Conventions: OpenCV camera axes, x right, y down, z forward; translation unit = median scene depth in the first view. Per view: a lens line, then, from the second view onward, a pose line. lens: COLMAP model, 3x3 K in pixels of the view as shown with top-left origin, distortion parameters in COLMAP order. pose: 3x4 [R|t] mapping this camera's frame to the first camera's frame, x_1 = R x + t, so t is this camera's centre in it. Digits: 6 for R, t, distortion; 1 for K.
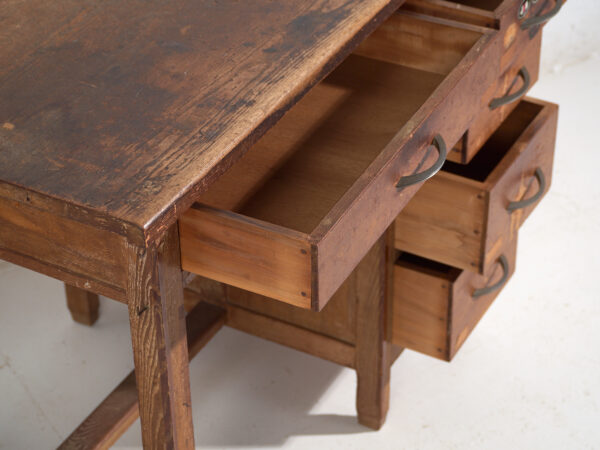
lens RADIAL K [[1646.0, 0, 297.7], [0, 1646.0, 225.1], [0, 0, 1]] dist [-0.104292, 0.000000]
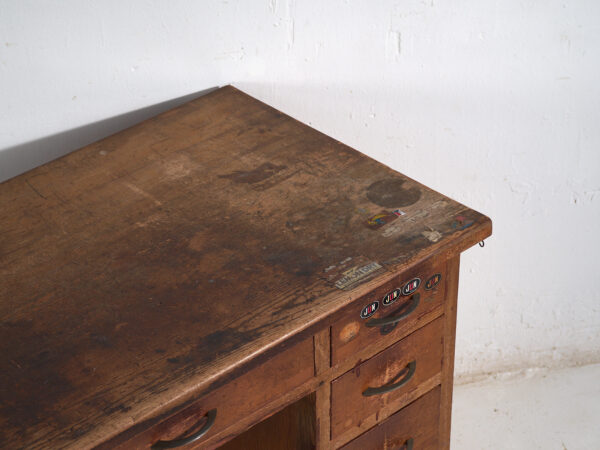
lens RADIAL K [[1646.0, 0, 299.1], [0, 1646.0, 225.1], [0, 0, 1]] dist [-0.104292, 0.000000]
pose [[0.950985, 0.164934, -0.261581, 0.357317], [-0.178739, 0.983448, -0.029719, -0.181706], [0.252349, 0.075017, 0.964724, -0.113863]]
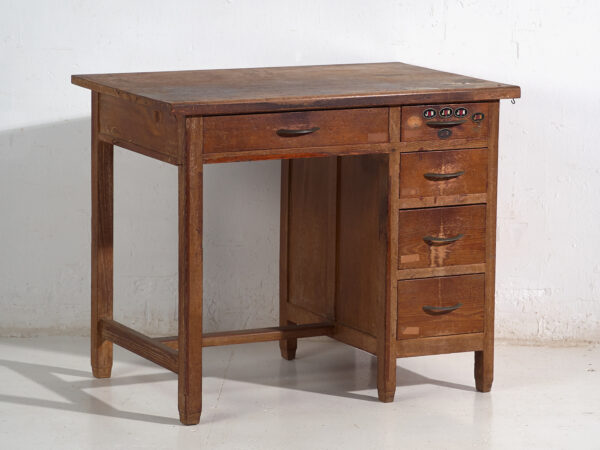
lens RADIAL K [[2406.1, 0, 298.8], [0, 2406.1, 226.6], [0, 0, 1]] dist [-0.071925, 0.000000]
pose [[0.824986, 0.109508, -0.554442, 1.653521], [-0.343501, 0.876199, -0.338057, 1.044336], [0.448781, 0.469344, 0.760468, -1.194403]]
